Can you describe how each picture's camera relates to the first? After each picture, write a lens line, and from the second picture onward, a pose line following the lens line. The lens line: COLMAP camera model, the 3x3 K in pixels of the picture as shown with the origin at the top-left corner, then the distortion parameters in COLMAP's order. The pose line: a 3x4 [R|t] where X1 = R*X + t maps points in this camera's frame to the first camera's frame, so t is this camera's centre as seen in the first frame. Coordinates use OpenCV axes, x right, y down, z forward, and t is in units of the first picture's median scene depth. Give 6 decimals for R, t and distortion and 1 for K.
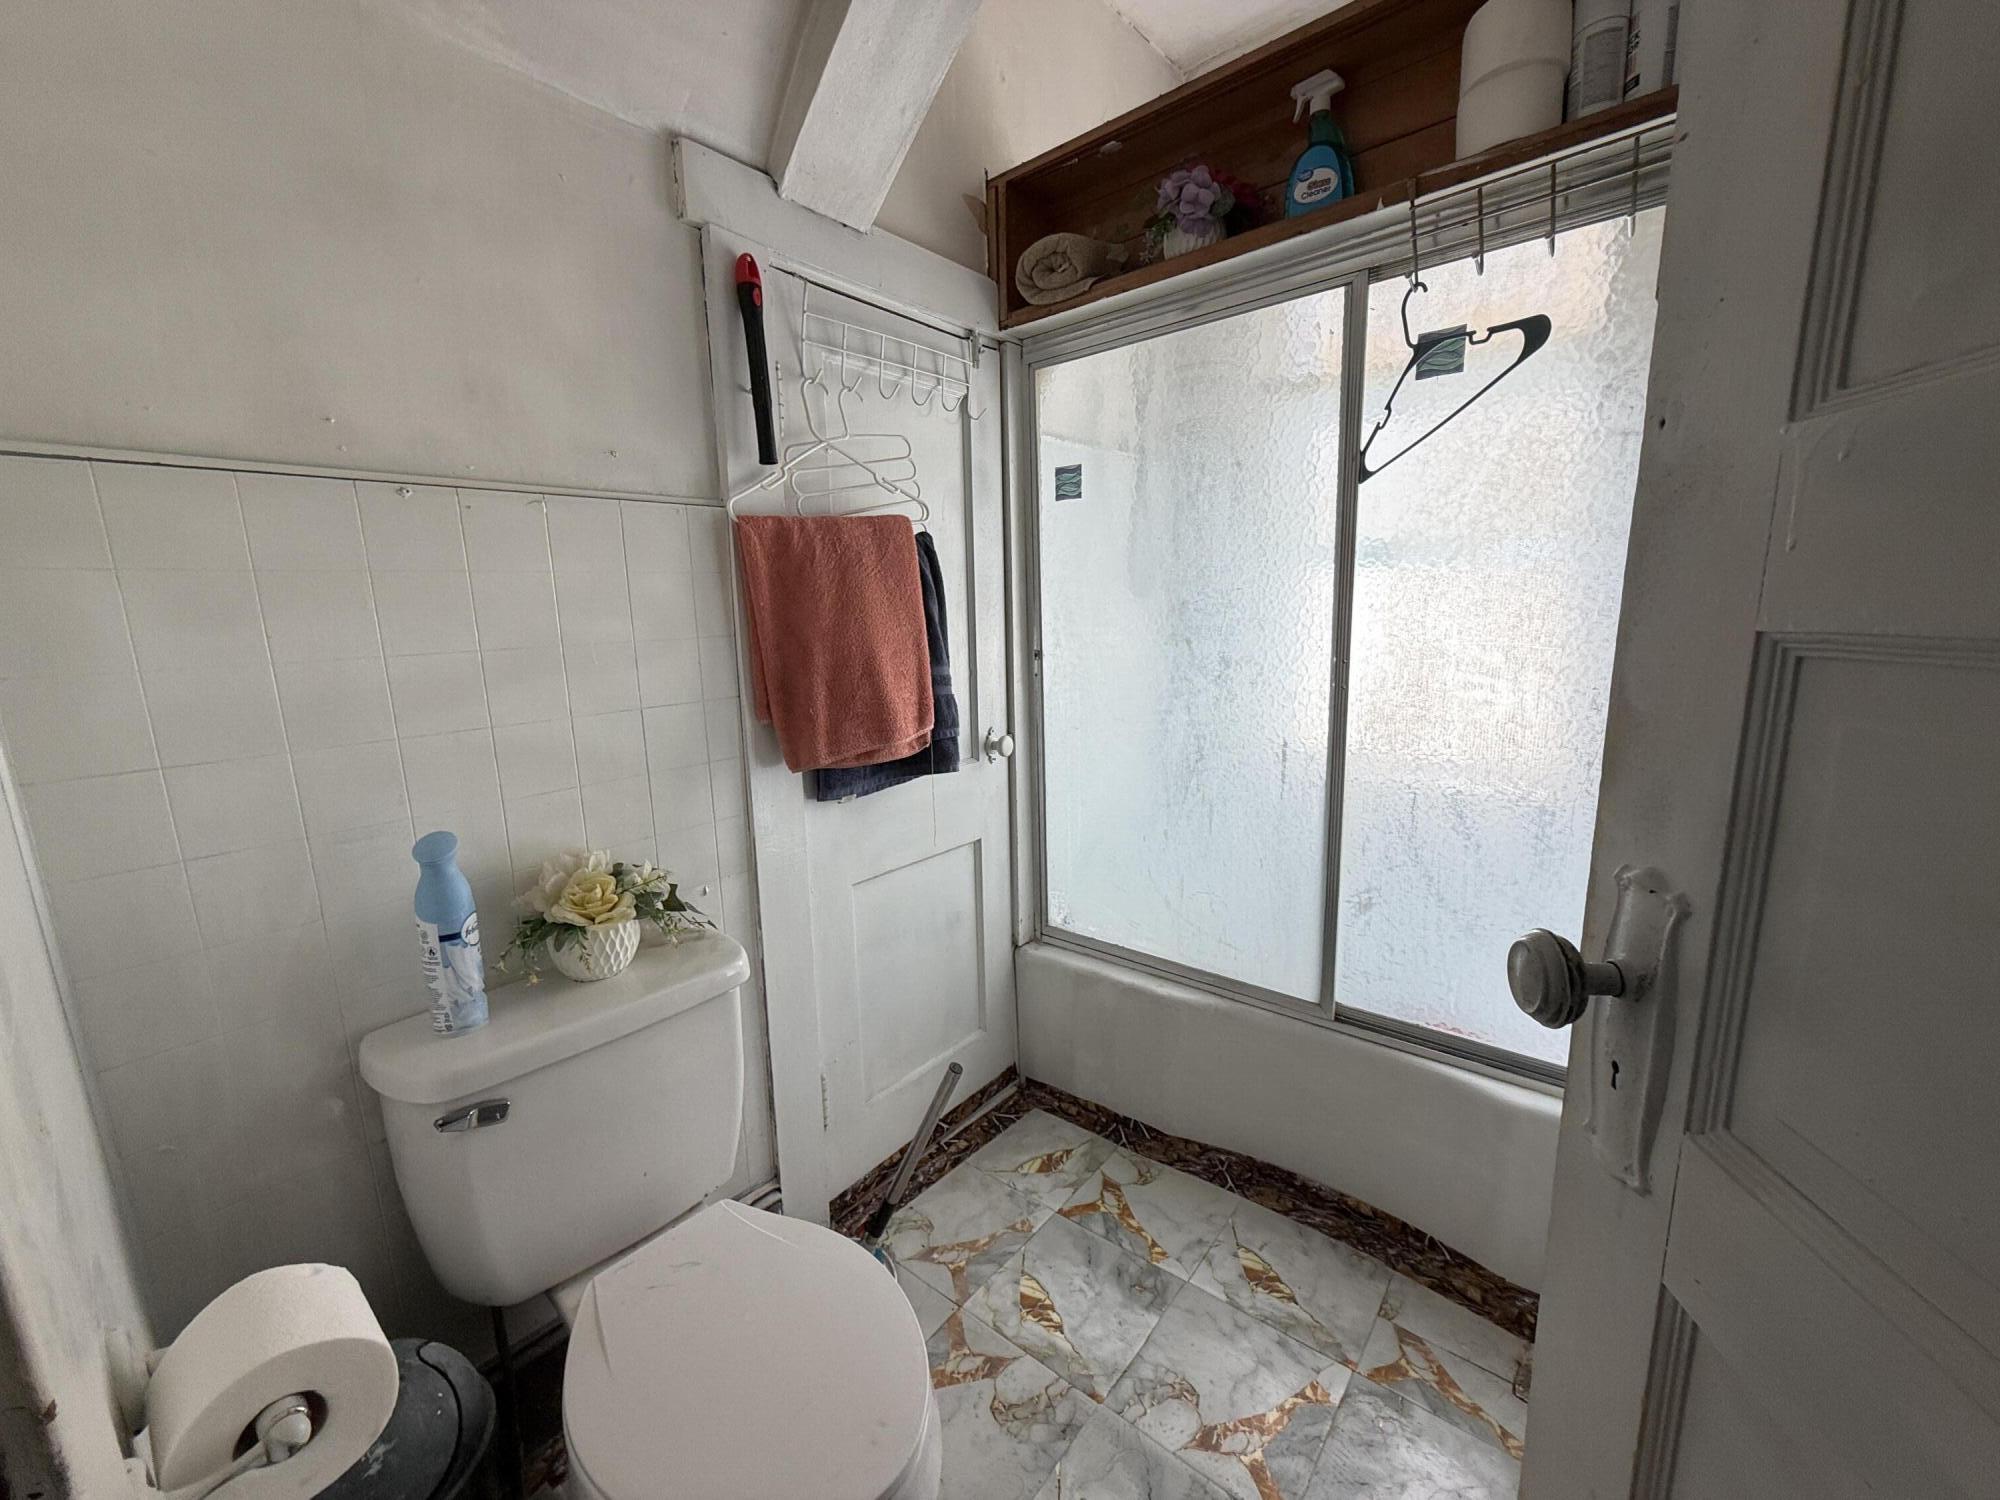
lens RADIAL K [[793.2, 0, 1000.0], [0, 793.2, 750.0], [0, 0, 1]] dist [-0.000191, 0.000649]
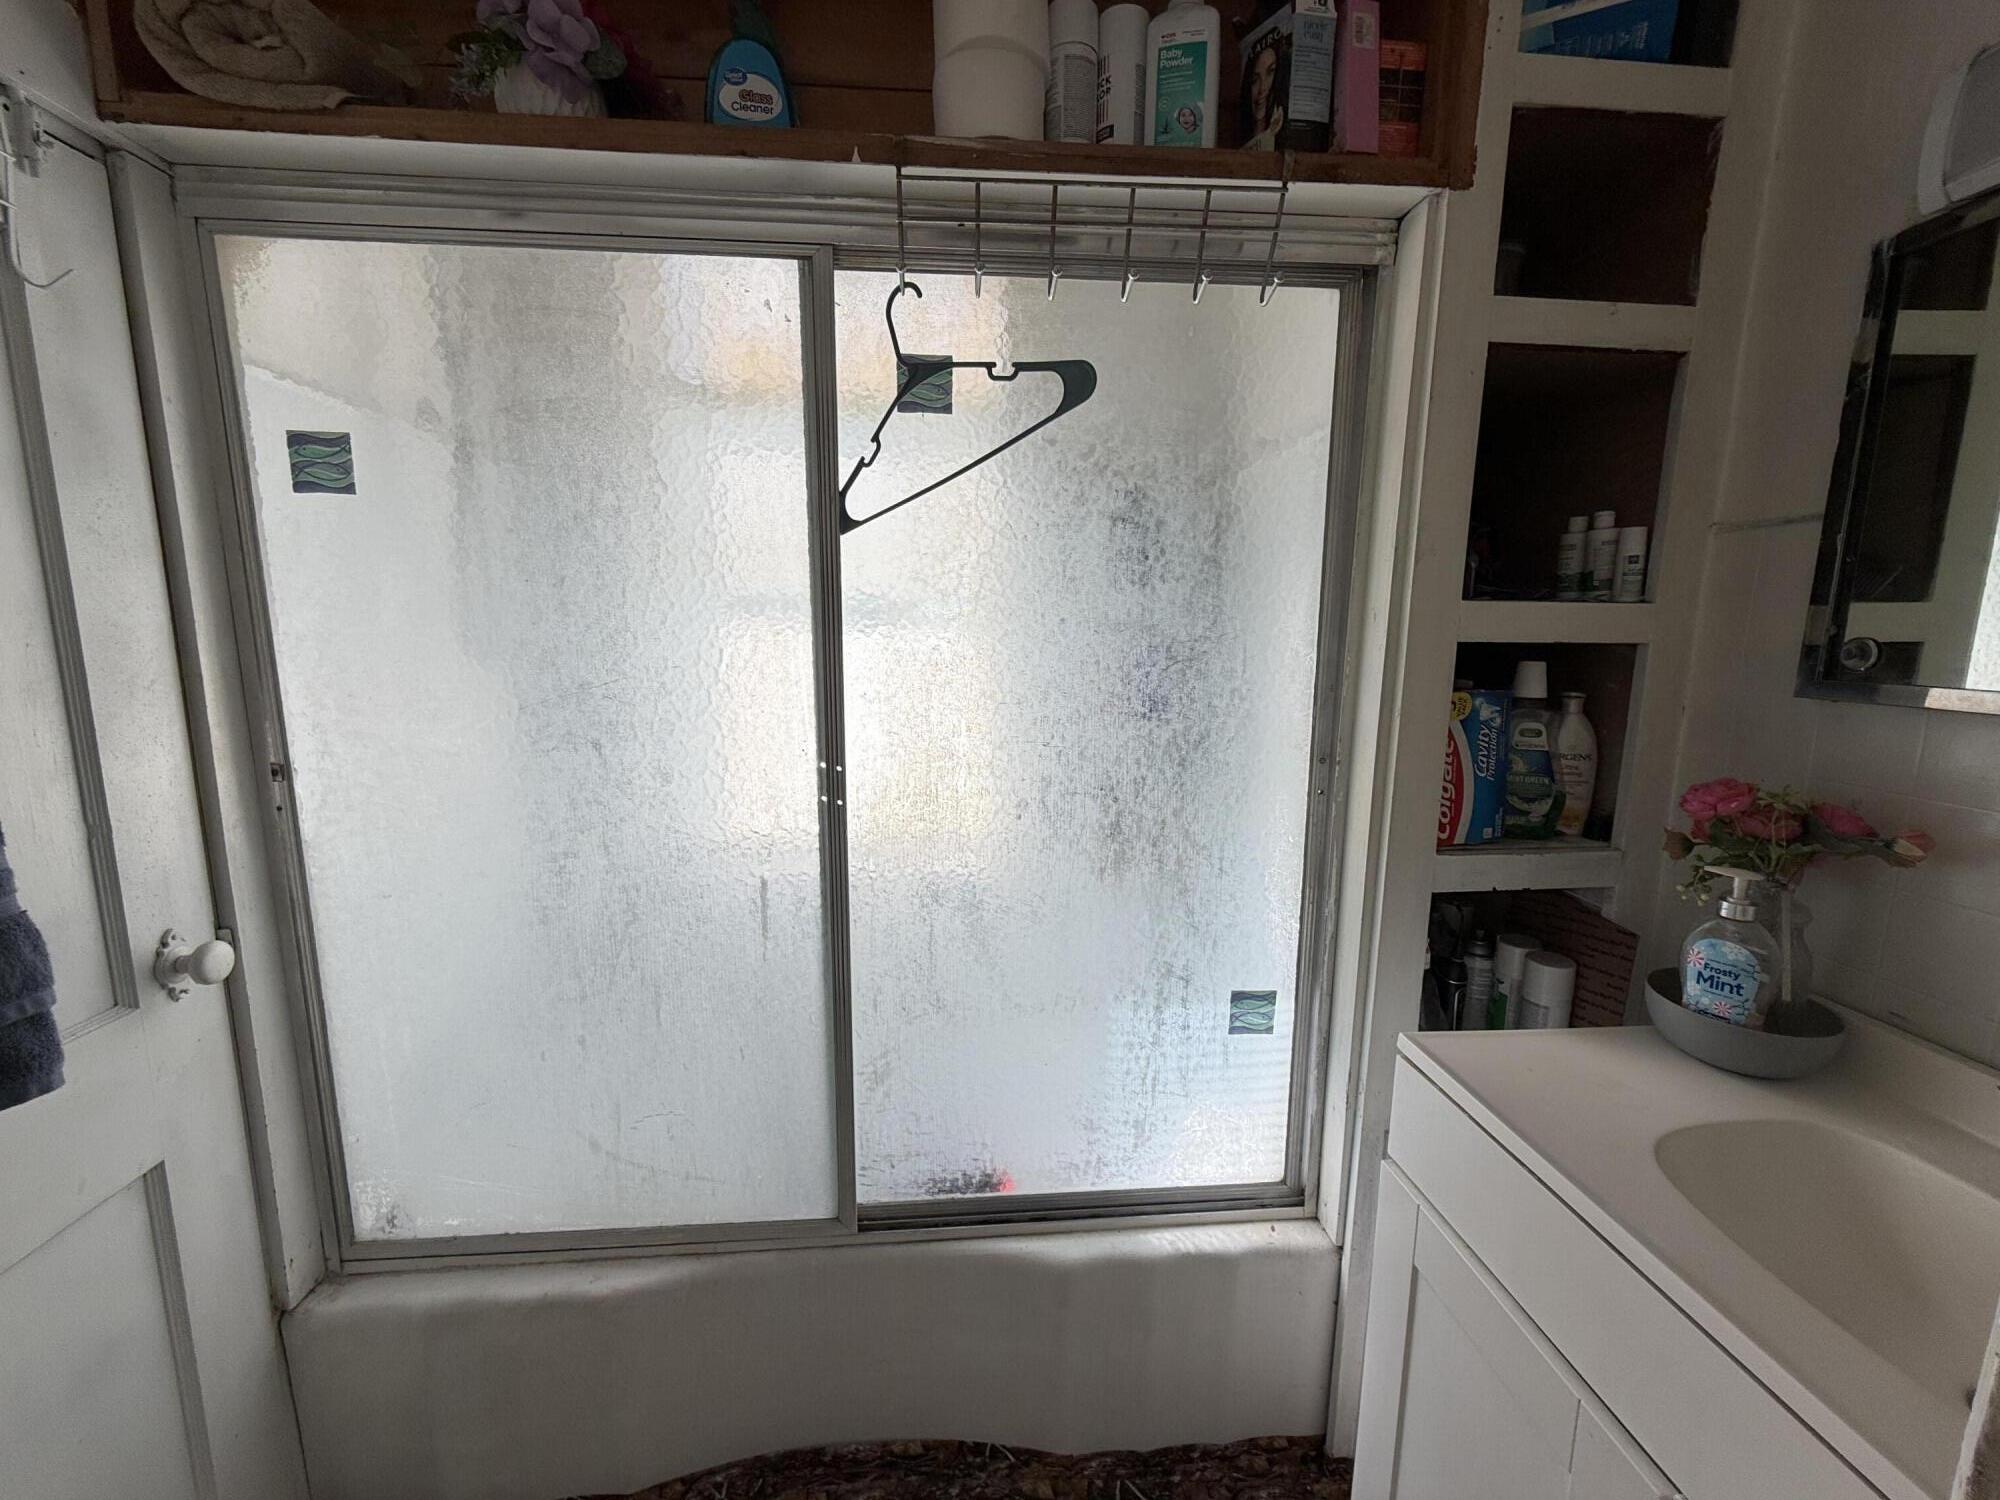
lens RADIAL K [[793.2, 0, 1000.0], [0, 793.2, 750.0], [0, 0, 1]] dist [-0.000191, 0.000649]
pose [[0.704679, -0.077084, 0.705327, 0.016110], [0.098526, 0.995081, 0.010315, -0.110401], [-0.702652, 0.062225, 0.708807, 0.328860]]
